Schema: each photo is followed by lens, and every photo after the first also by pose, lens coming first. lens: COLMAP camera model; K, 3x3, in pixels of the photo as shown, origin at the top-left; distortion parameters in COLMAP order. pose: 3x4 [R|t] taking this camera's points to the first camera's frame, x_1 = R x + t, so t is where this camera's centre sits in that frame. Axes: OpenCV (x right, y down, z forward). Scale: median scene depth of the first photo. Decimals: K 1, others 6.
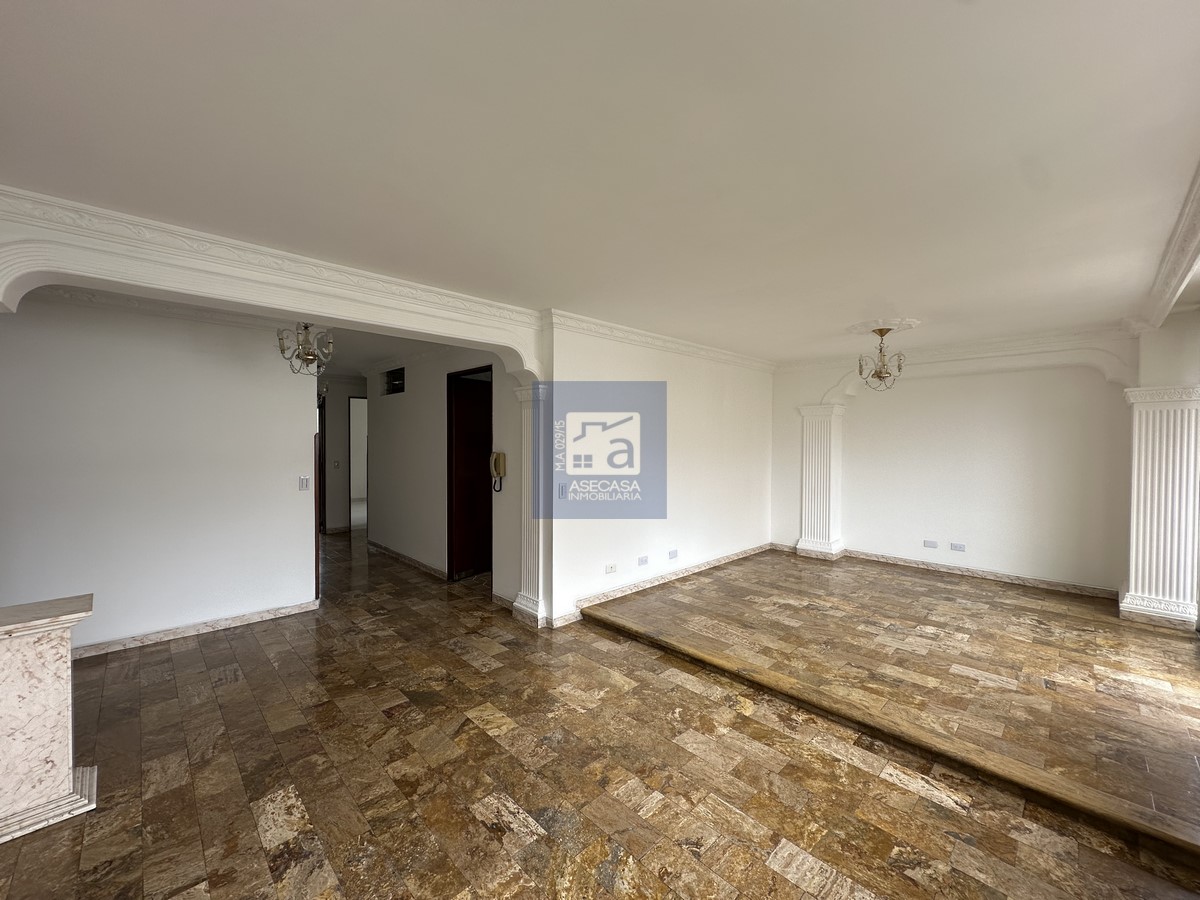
lens RADIAL K [[476.4, 0, 599.2], [0, 476.4, 448.2], [0, 0, 1]] dist [-0.002795, 0.000892]
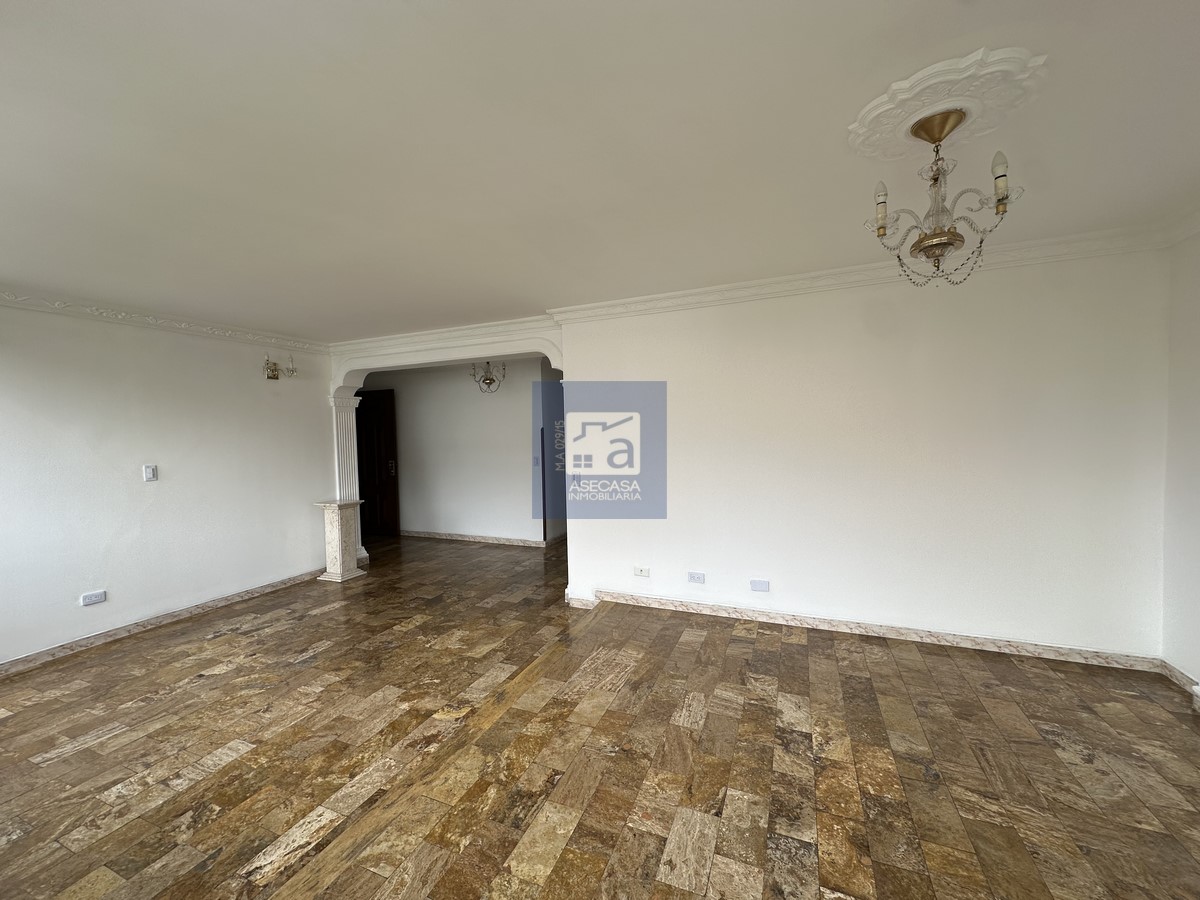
lens RADIAL K [[476.4, 0, 597.0], [0, 476.4, 448.0], [0, 0, 1]] dist [-0.002795, 0.000892]
pose [[0.391740, 0.018035, -0.919899, 1.226040], [0.010235, 0.999661, 0.023958, -0.003654], [0.920019, -0.018800, 0.391422, 0.869438]]
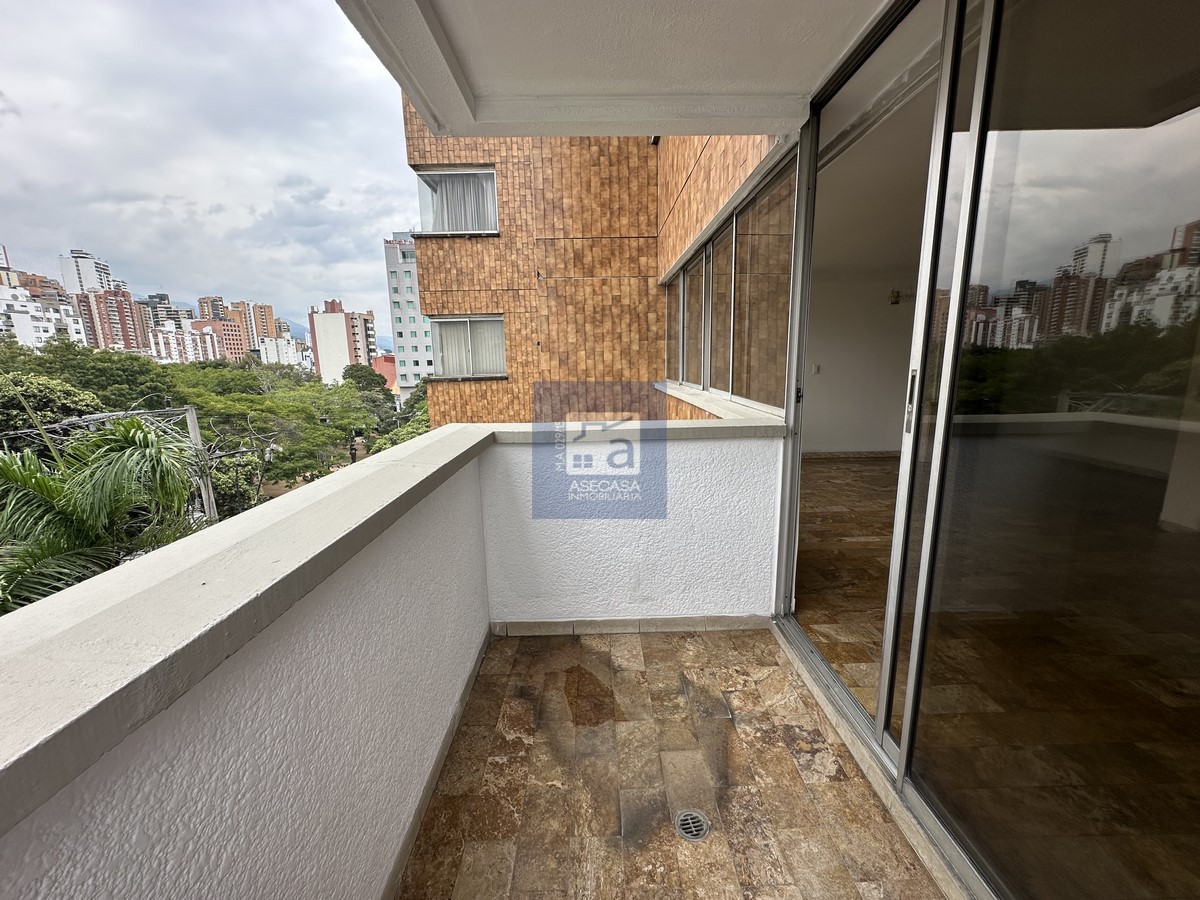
lens RADIAL K [[476.4, 0, 598.4], [0, 476.4, 450.7], [0, 0, 1]] dist [-0.002795, 0.000892]
pose [[-0.686061, 0.145996, -0.712745, 1.916662], [0.005276, 0.980632, 0.195791, 0.016836], [0.727525, 0.130564, -0.673543, 1.067860]]
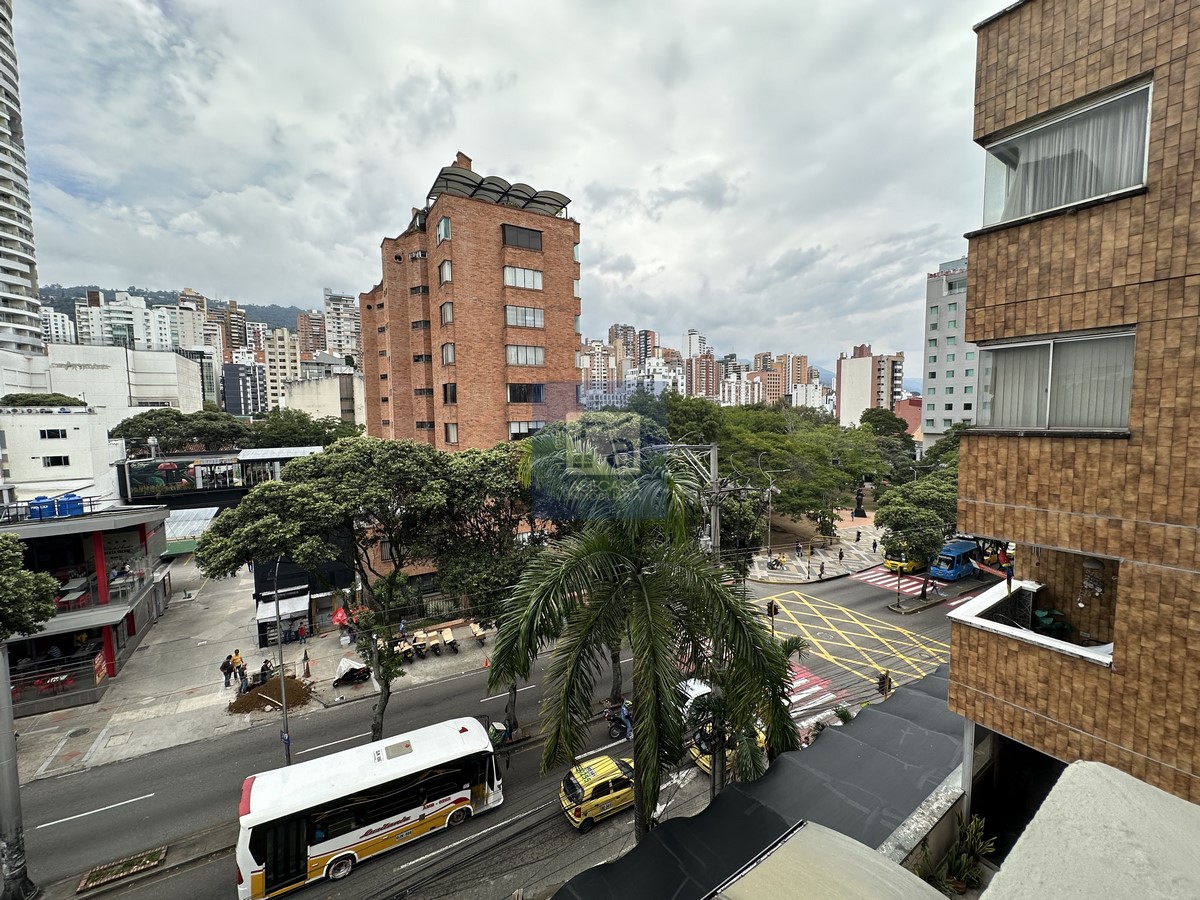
lens RADIAL K [[476.4, 0, 599.1], [0, 476.4, 448.2], [0, 0, 1]] dist [-0.002795, 0.000892]
pose [[-0.984230, -0.004743, 0.176828, 1.603704], [0.011943, 0.995578, 0.093179, 0.014717], [-0.176488, 0.093822, -0.979821, 0.443974]]
